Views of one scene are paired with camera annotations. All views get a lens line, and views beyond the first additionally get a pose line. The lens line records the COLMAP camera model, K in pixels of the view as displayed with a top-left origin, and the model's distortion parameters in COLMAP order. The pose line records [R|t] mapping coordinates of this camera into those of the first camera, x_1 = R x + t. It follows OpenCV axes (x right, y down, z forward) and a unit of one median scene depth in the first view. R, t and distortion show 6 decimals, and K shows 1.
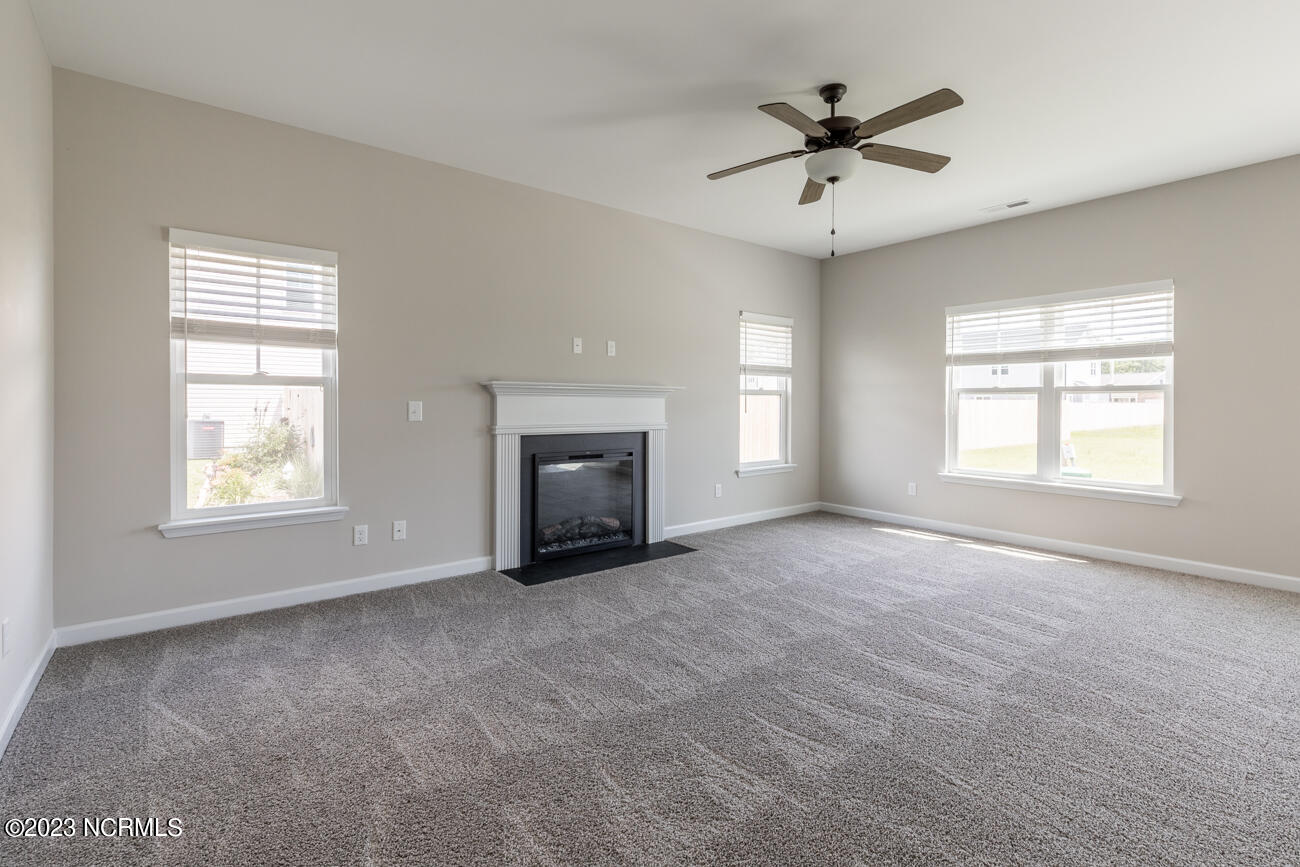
lens RADIAL K [[594.6, 0, 651.4], [0, 594.6, 413.5], [0, 0, 1]] dist [0.000215, -0.000232]
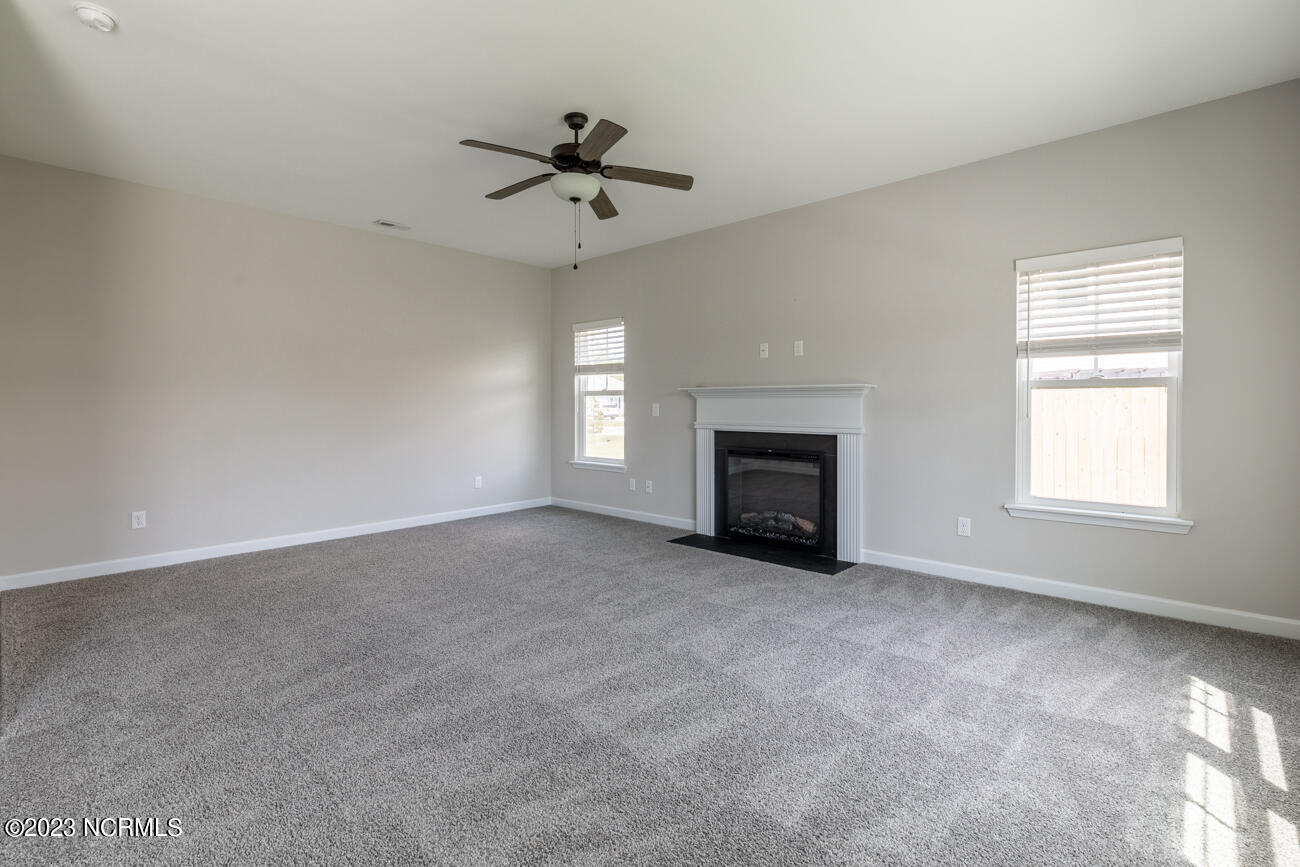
lens RADIAL K [[594.6, 0, 651.4], [0, 594.6, 413.5], [0, 0, 1]] dist [0.000215, -0.000232]
pose [[0.147701, 0.000963, -0.989032, 0.965457], [-0.024018, 0.999708, -0.002614, 0.008357], [0.988740, 0.024141, 0.147681, 0.673379]]
